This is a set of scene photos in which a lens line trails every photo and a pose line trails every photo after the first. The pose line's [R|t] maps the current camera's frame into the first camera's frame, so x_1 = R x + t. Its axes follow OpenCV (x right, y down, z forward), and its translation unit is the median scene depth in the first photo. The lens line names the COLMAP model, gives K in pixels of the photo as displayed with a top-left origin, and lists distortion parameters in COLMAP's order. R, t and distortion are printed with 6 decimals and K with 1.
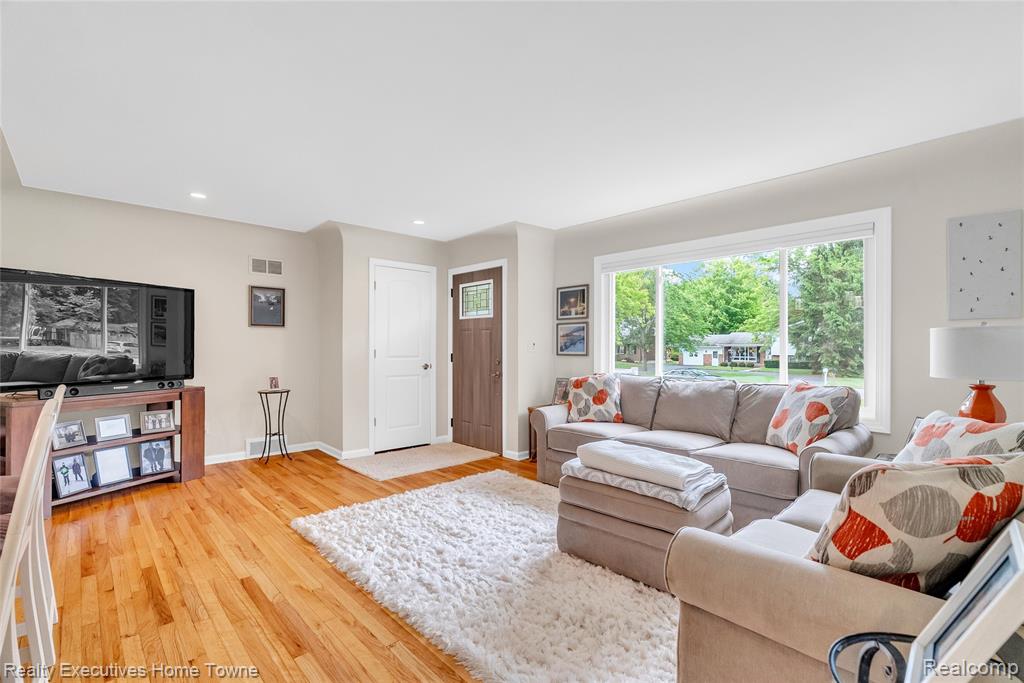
lens RADIAL K [[466.4, 0, 511.6], [0, 466.4, 342.8], [0, 0, 1]] dist [0.002728, 0.000142]
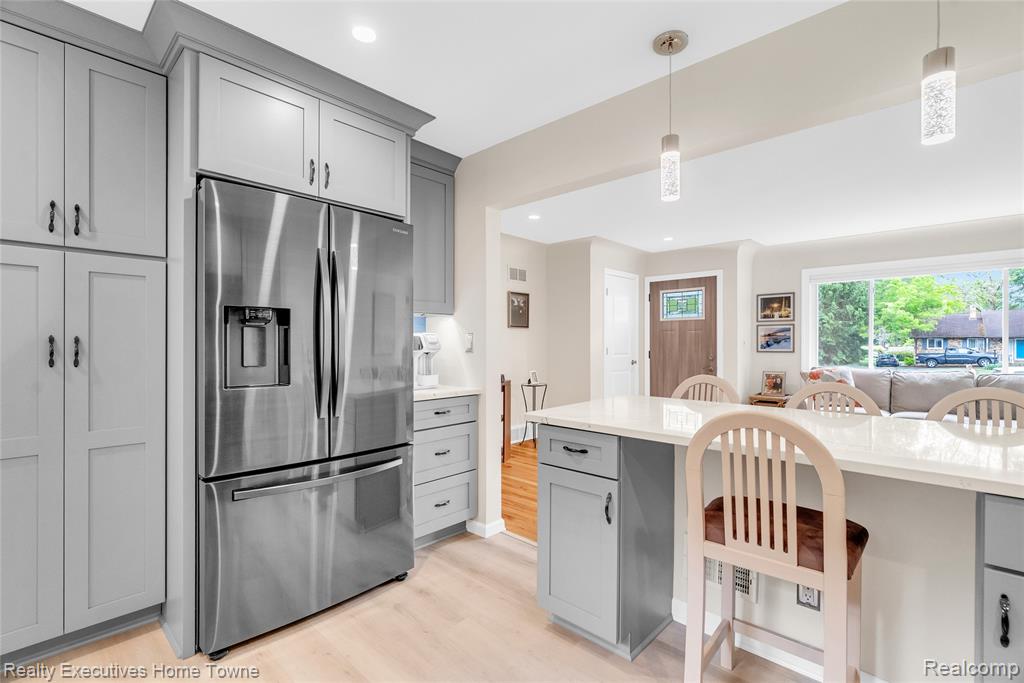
lens RADIAL K [[466.4, 0, 513.8], [0, 466.4, 345.3], [0, 0, 1]] dist [0.002728, 0.000142]
pose [[0.997433, -0.001489, 0.071587, -0.610320], [0.000599, 0.999922, 0.012446, -0.005435], [-0.071600, -0.012371, 0.997357, -0.132233]]
